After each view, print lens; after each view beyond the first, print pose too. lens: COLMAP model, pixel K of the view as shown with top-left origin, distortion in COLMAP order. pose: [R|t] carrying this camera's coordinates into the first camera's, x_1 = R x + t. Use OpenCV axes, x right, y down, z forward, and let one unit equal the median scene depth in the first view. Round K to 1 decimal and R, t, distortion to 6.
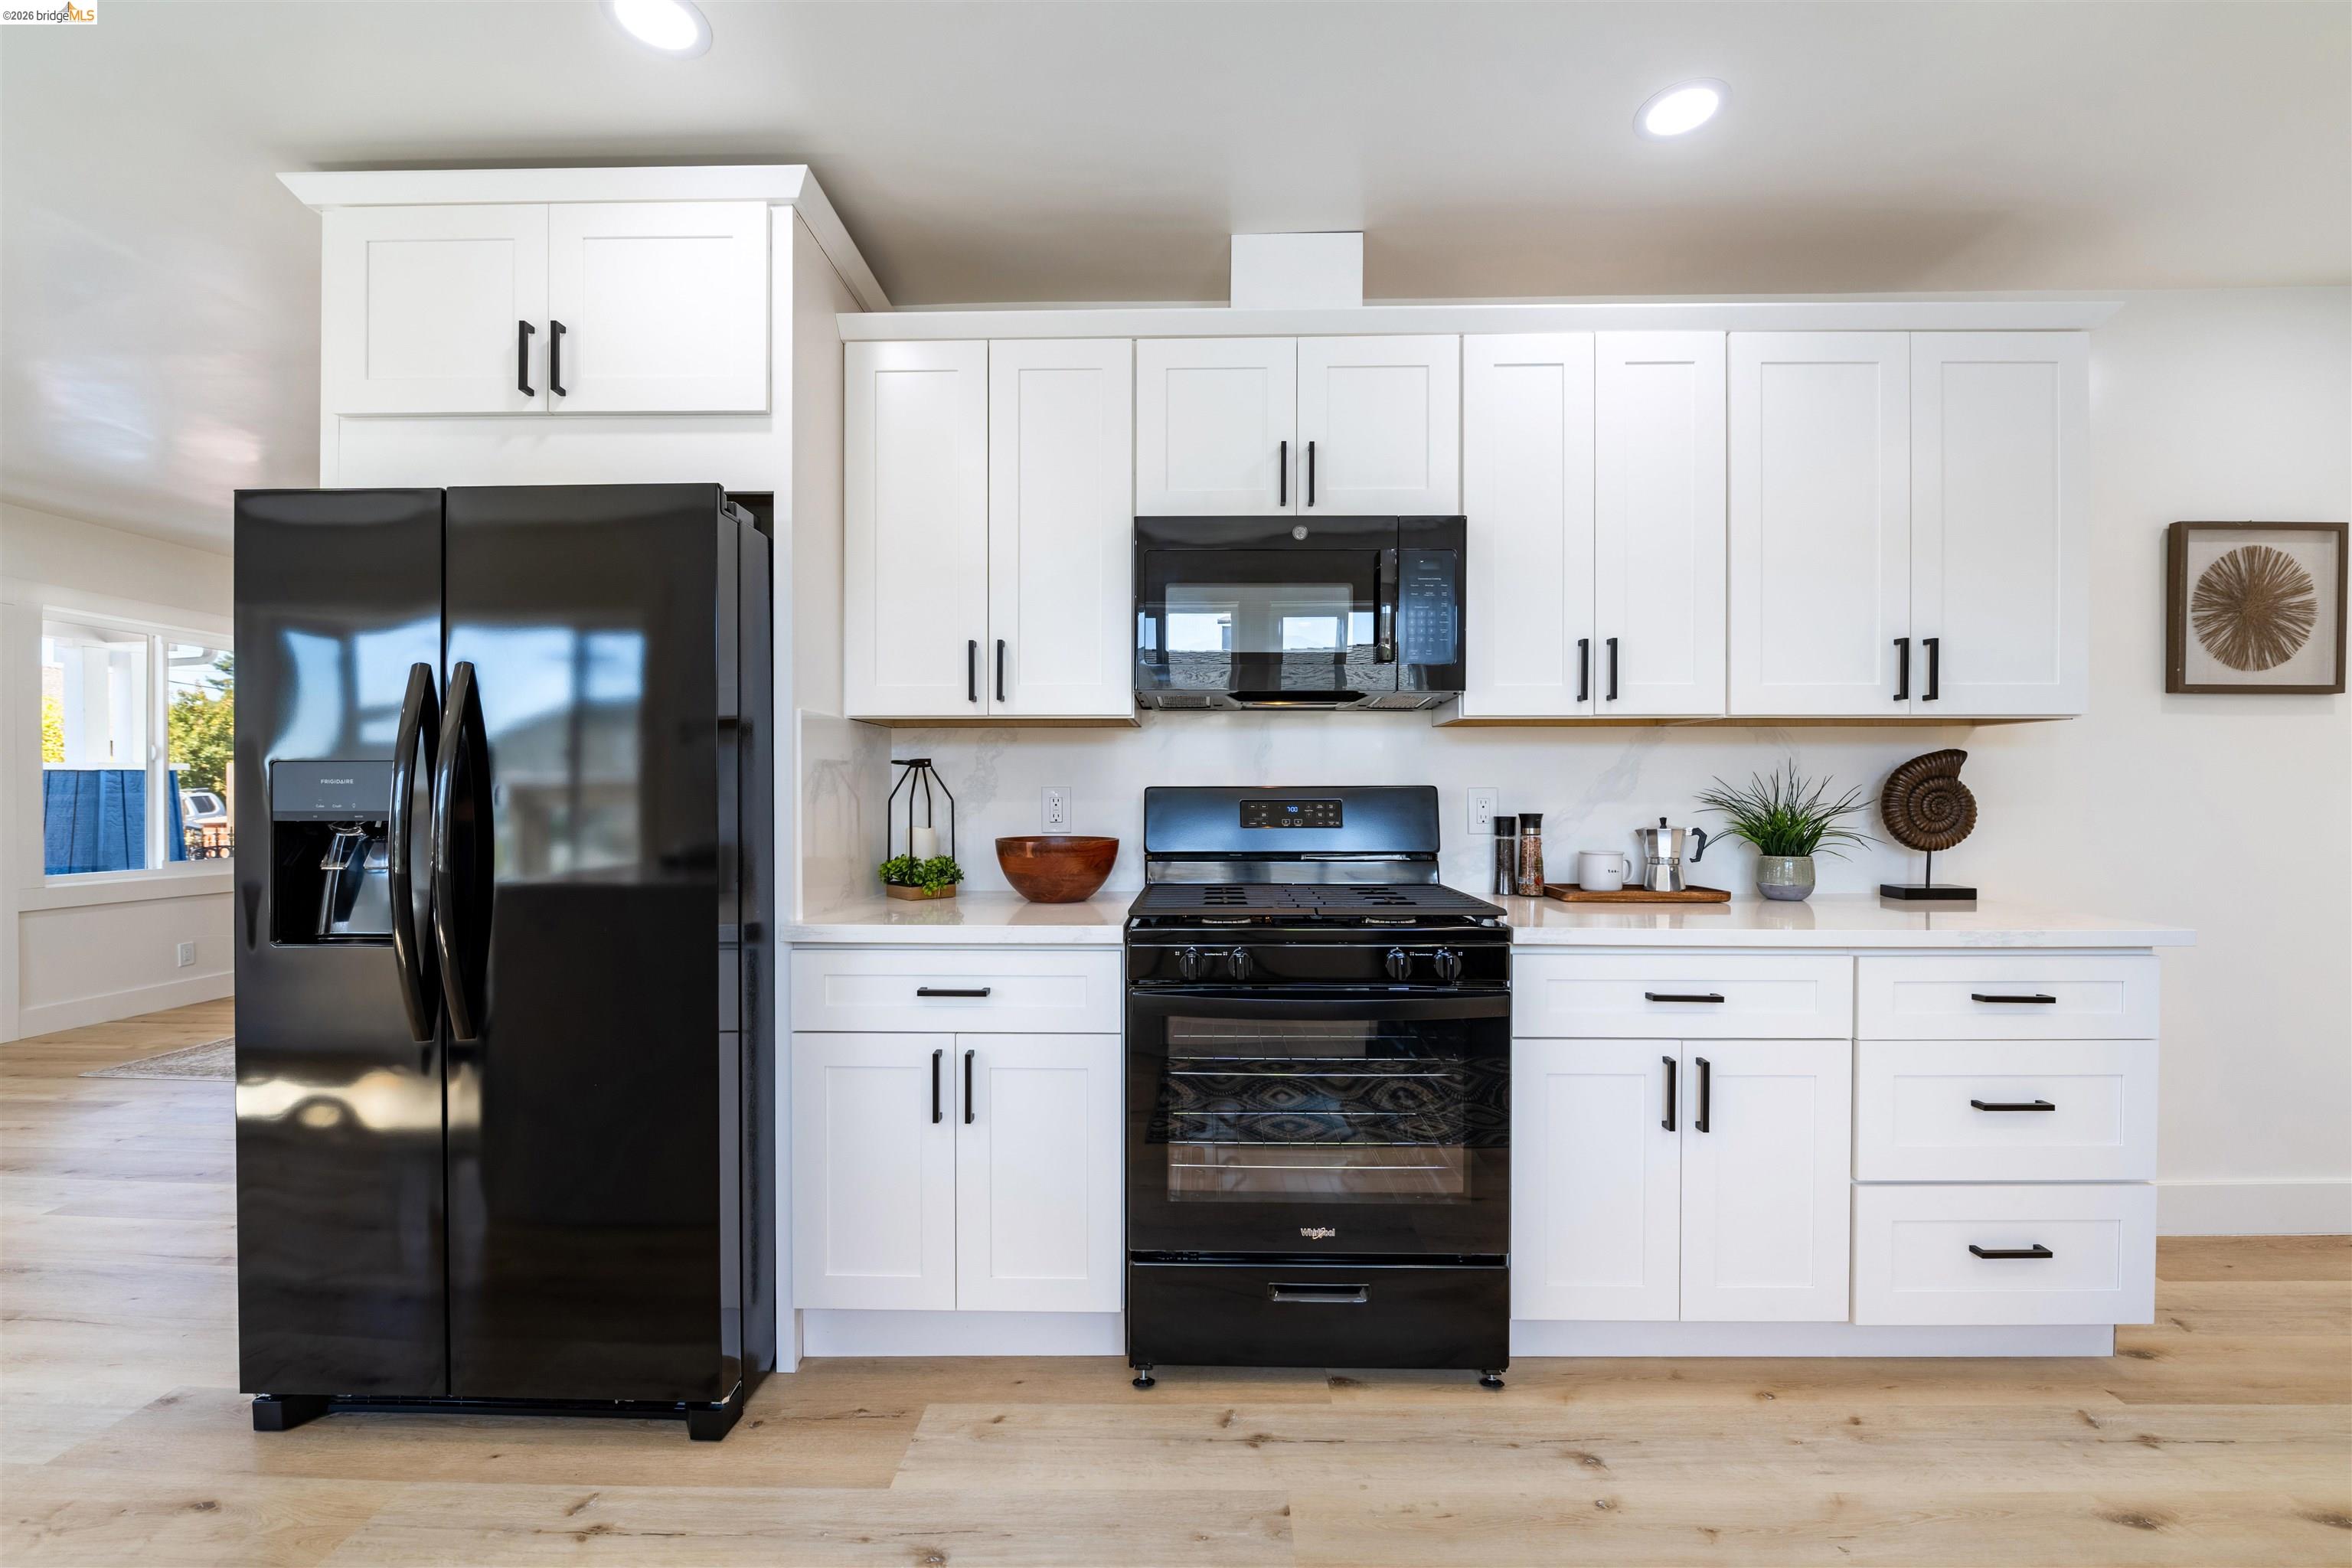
lens RADIAL K [[951.7, 0, 1167.1], [0, 951.7, 793.3], [0, 0, 1]] dist [-0.008401, -0.000646]
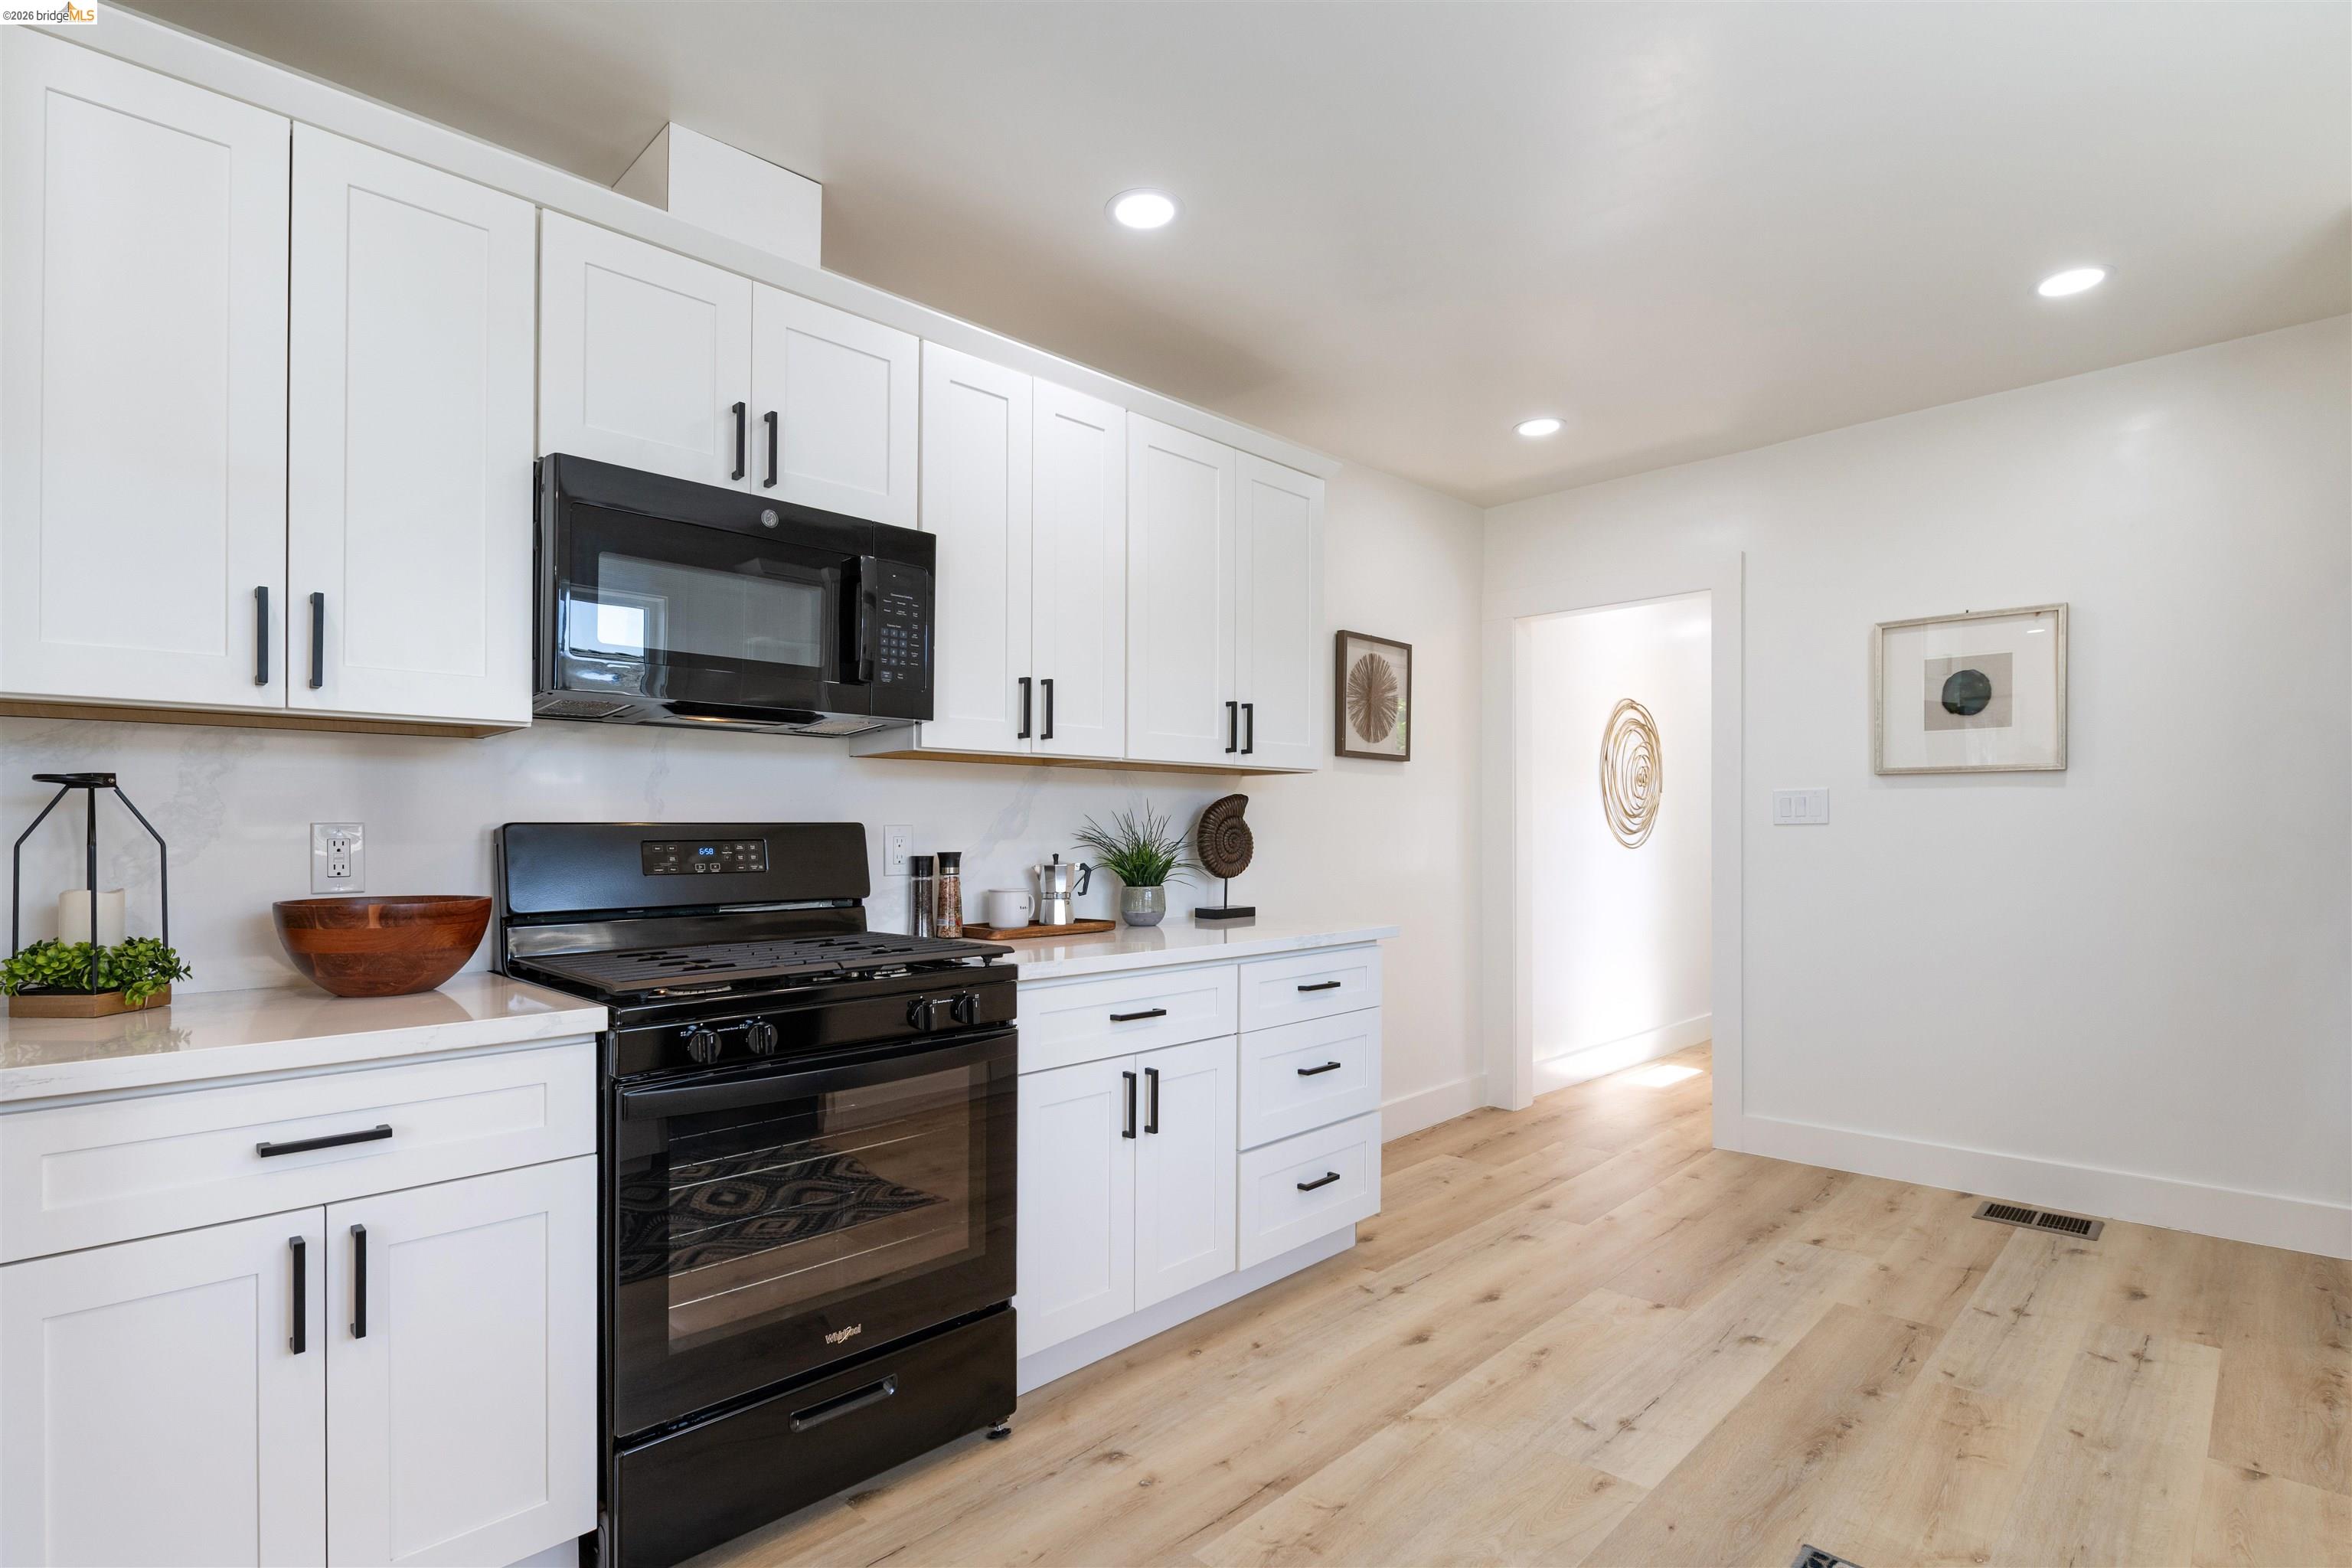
lens RADIAL K [[1121.0, 0, 1202.4], [0, 1121.0, 835.2], [0, 0, 1]] dist [-0.007740, 0.000251]
pose [[0.688807, -0.005747, 0.724922, -0.303433], [0.008025, 0.999968, 0.000302, 0.006904], [-0.724900, 0.005610, 0.688831, 0.046297]]
